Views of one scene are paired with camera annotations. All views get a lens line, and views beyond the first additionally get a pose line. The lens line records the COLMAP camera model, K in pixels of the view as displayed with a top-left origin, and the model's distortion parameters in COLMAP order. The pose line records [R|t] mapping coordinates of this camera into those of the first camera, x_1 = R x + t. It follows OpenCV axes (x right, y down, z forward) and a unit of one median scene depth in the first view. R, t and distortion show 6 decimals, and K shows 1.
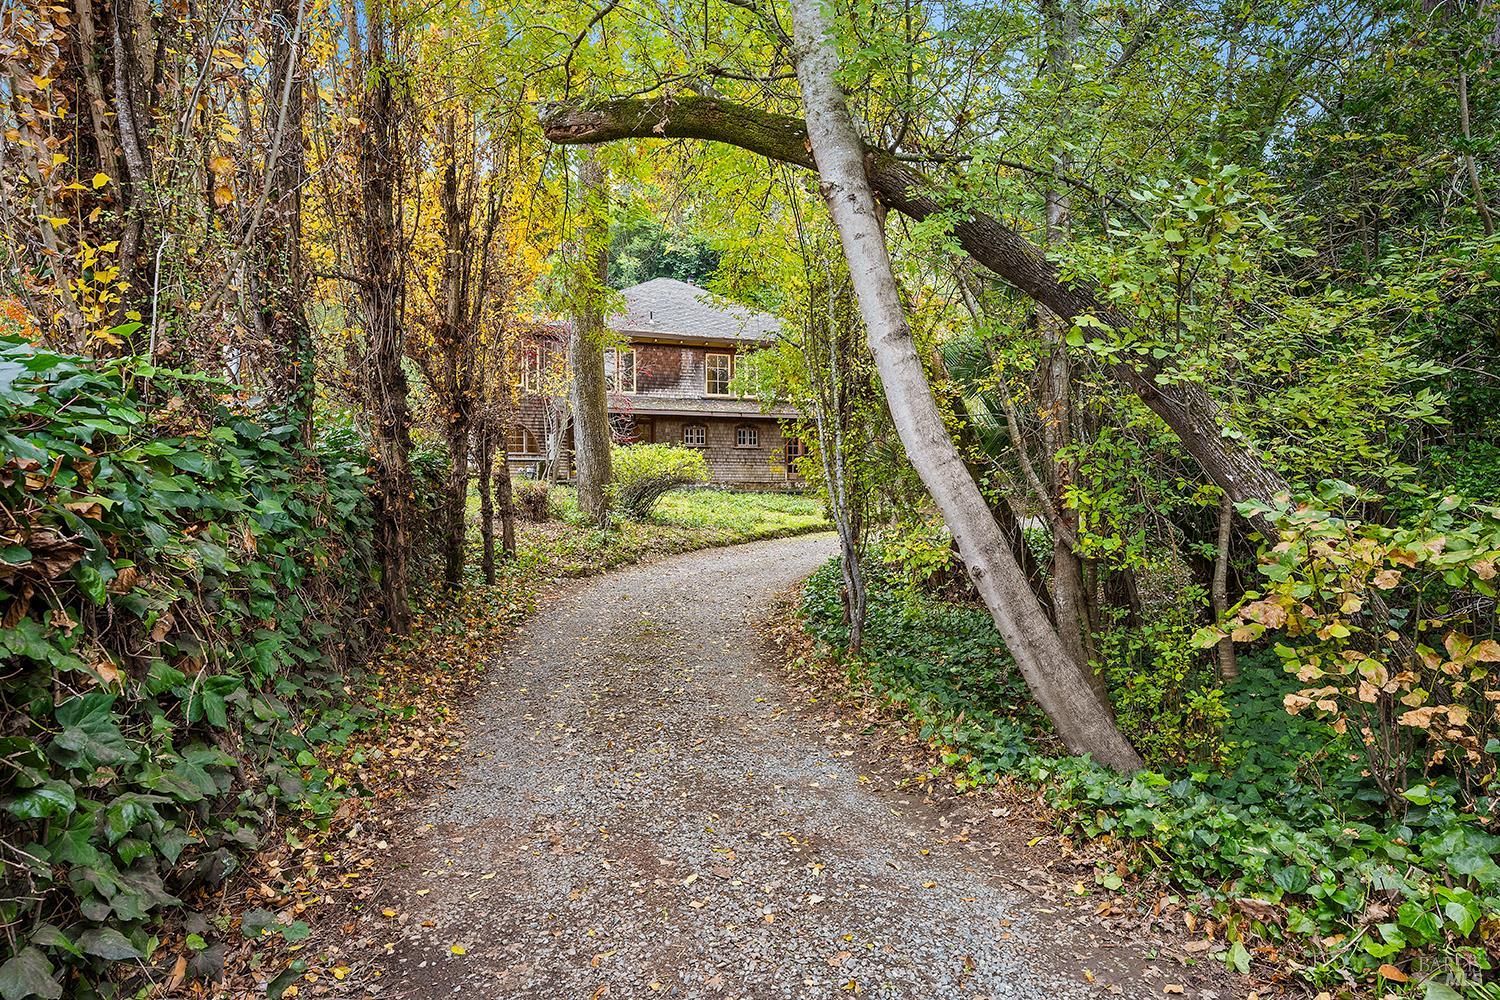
lens RADIAL K [[866.9, 0, 749.1], [0, 866.9, 500.5], [0, 0, 1]] dist [-0.001335, -0.000039]
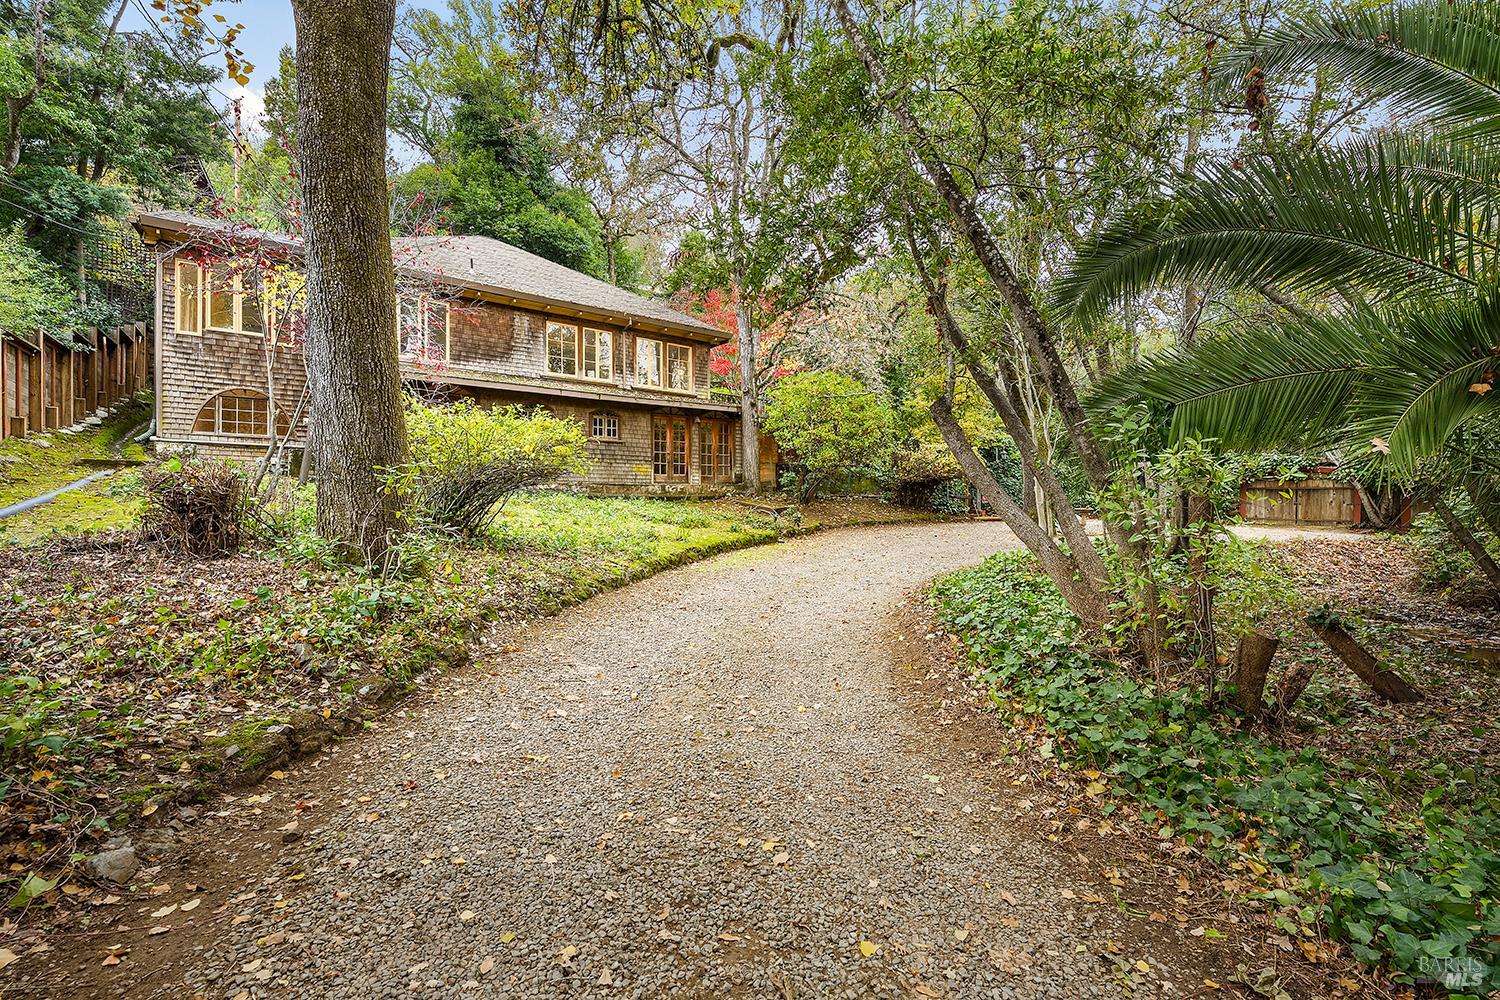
lens RADIAL K [[652.2, 0, 750.3], [0, 652.2, 503.3], [0, 0, 1]] dist [0.000138, -0.000082]
pose [[0.950736, 0.003975, 0.309976, -0.081618], [-0.001370, 0.999962, -0.008622, 0.000991], [-0.309999, 0.007773, 0.950705, 0.547062]]
